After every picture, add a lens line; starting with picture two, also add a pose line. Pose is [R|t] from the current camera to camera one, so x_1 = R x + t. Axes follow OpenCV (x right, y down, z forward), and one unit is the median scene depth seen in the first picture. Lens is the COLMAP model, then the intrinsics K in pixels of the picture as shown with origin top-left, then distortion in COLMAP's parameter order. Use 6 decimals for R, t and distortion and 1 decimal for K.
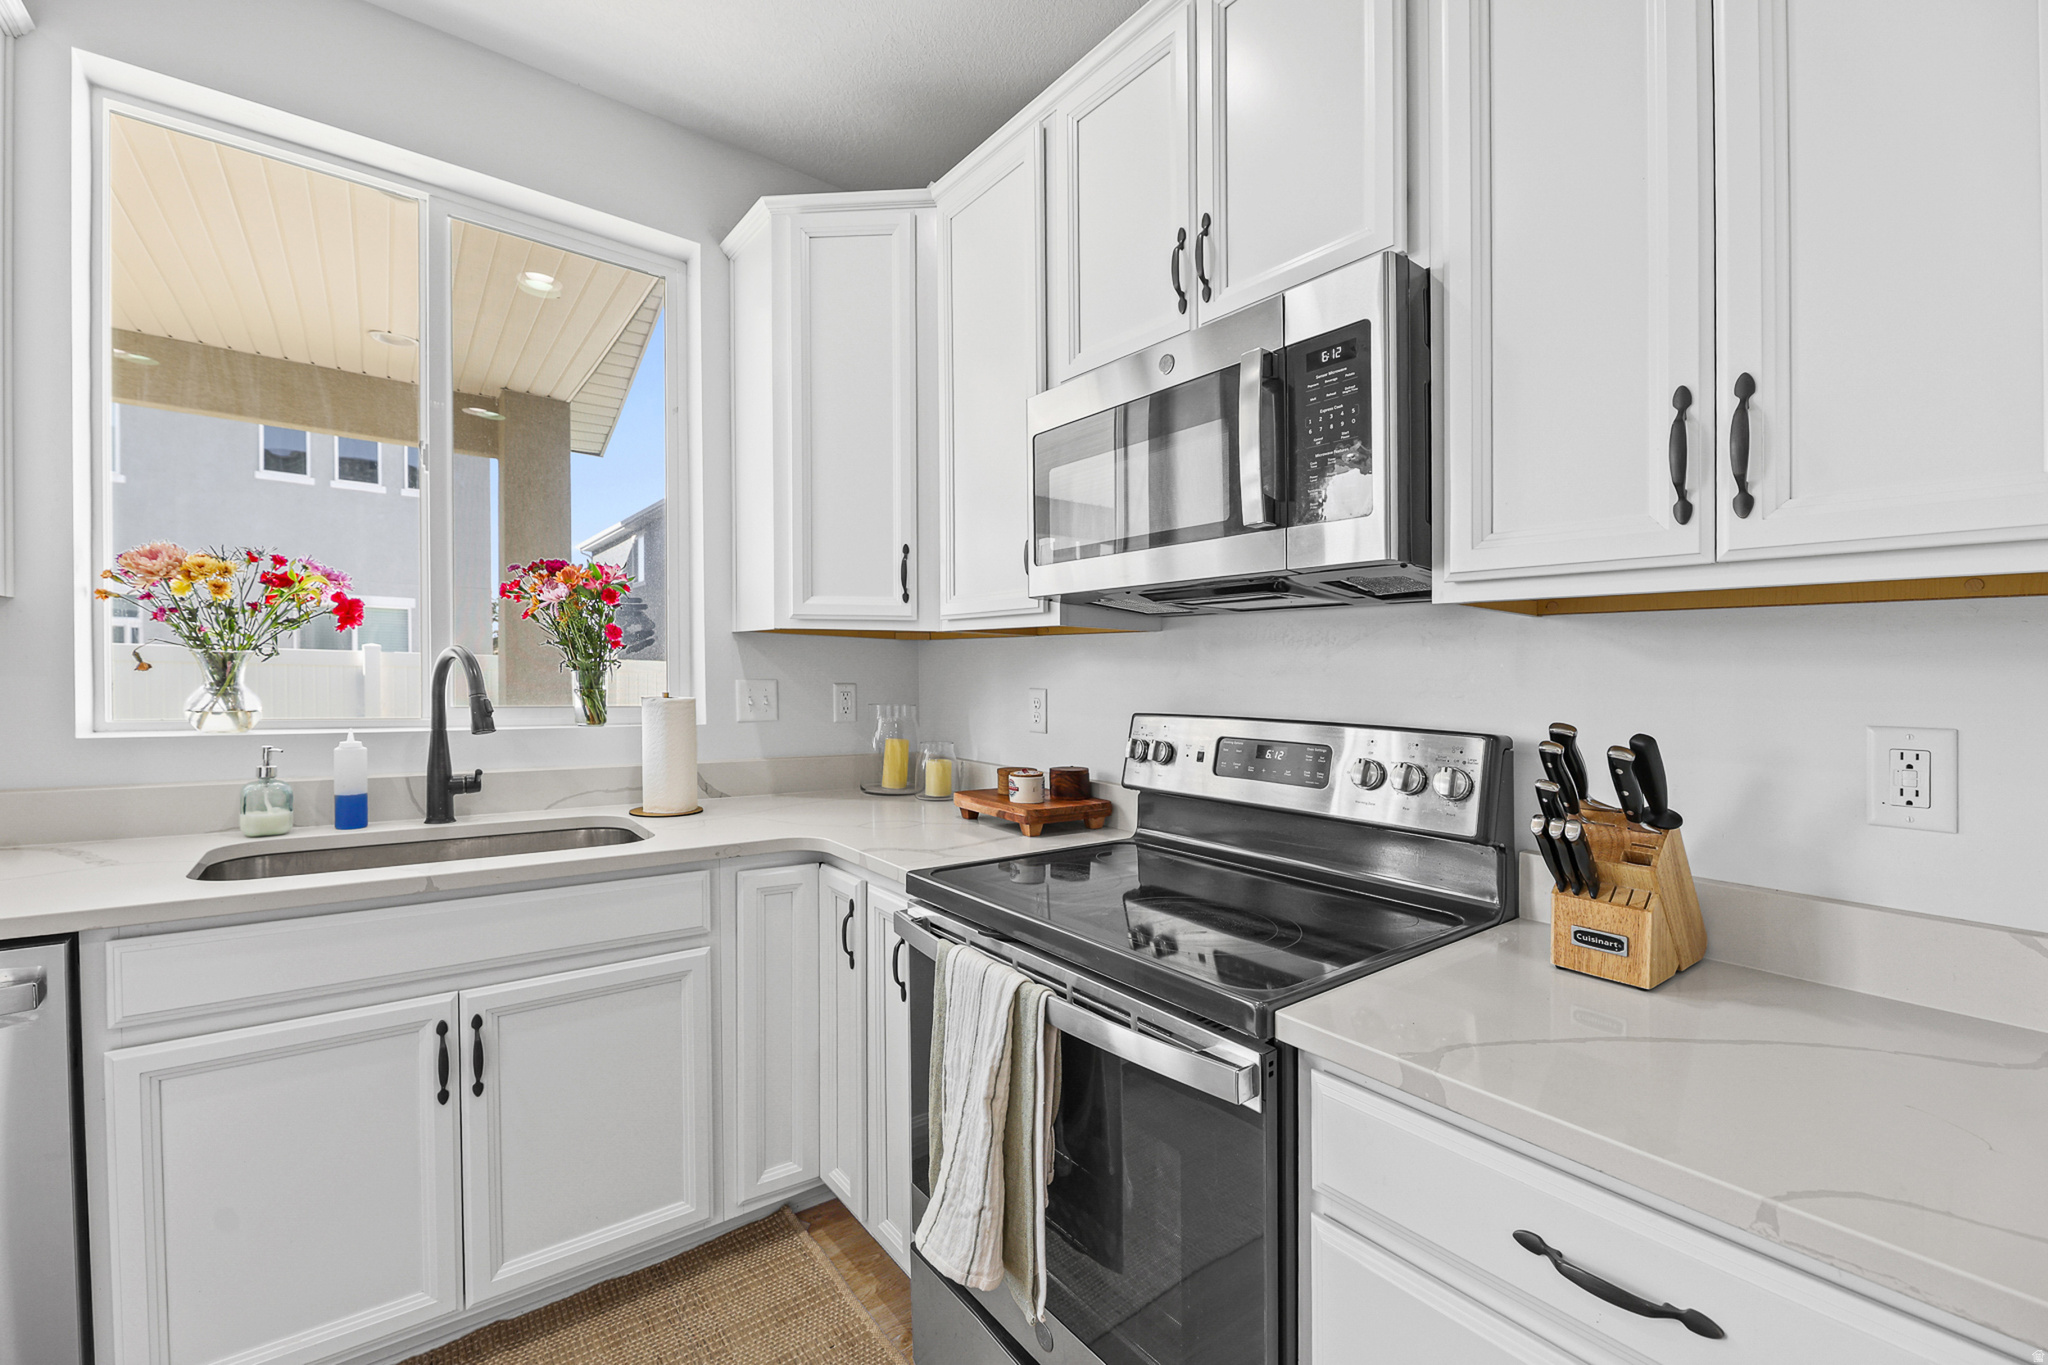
lens RADIAL K [[861.9, 0, 1008.1], [0, 861.9, 668.1], [0, 0, 1]] dist [-0.001454, -0.000382]
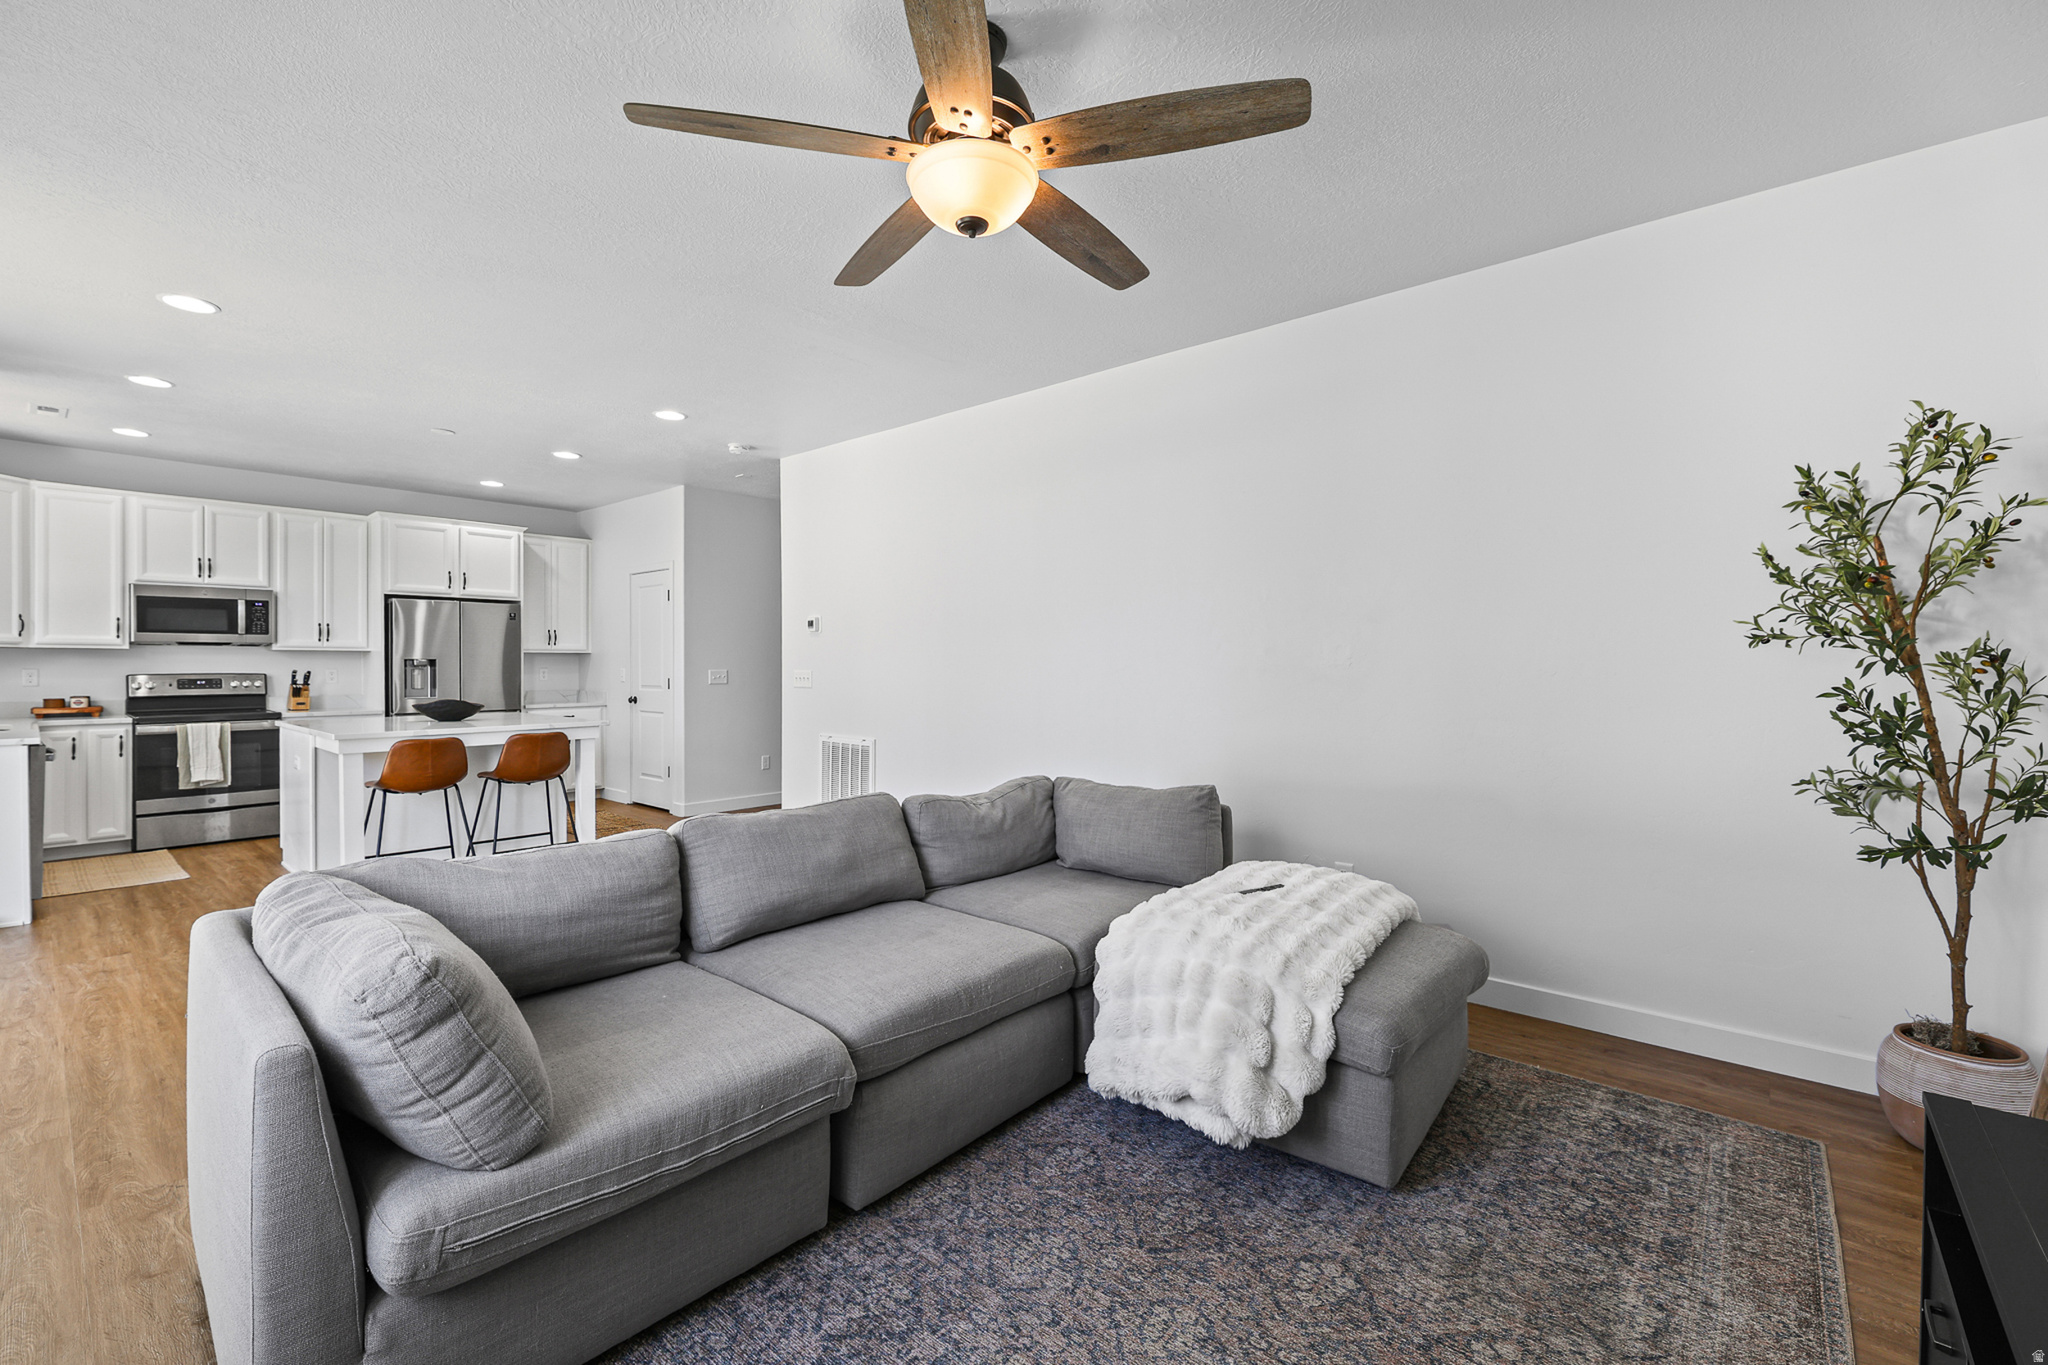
lens RADIAL K [[861.9, 0, 1008.1], [0, 861.9, 668.1], [0, 0, 1]] dist [-0.001454, -0.000382]
pose [[-0.203791, -0.024753, 0.978701, -6.572454], [-0.011675, 0.999671, 0.022852, -0.154768], [-0.978945, -0.006770, -0.204013, -2.809863]]
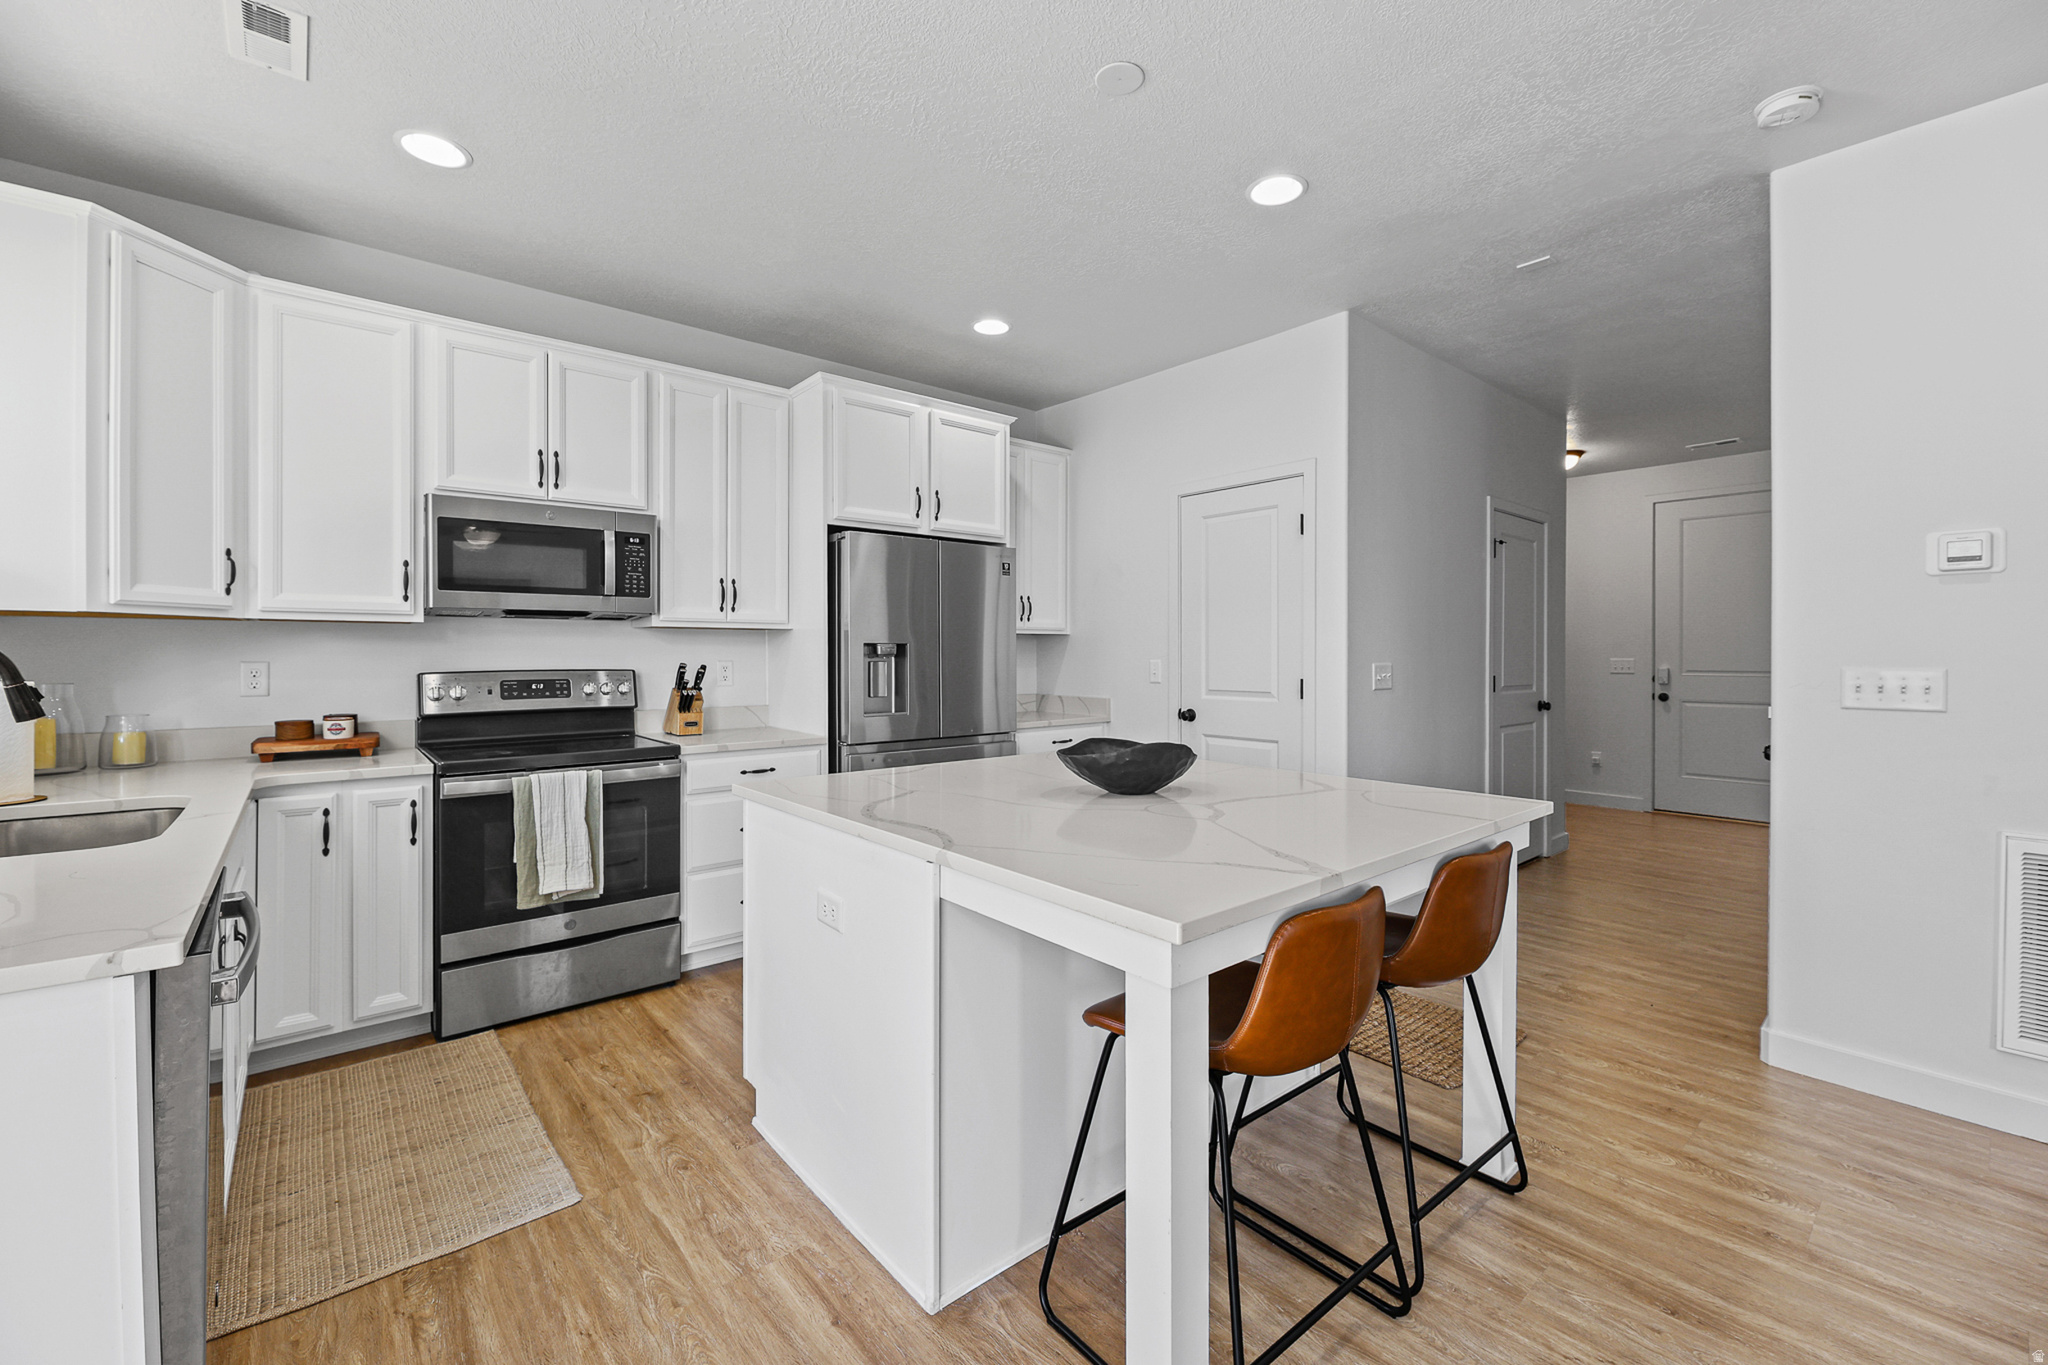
lens RADIAL K [[841.2, 0, 1030.3], [0, 841.2, 657.4], [0, 0, 1]] dist [-0.001163, -0.000252]
pose [[-0.058020, -0.024122, 0.998024, -2.820553], [-0.007839, 0.999688, 0.023707, -0.050842], [-0.998285, -0.006448, -0.058191, -0.191571]]
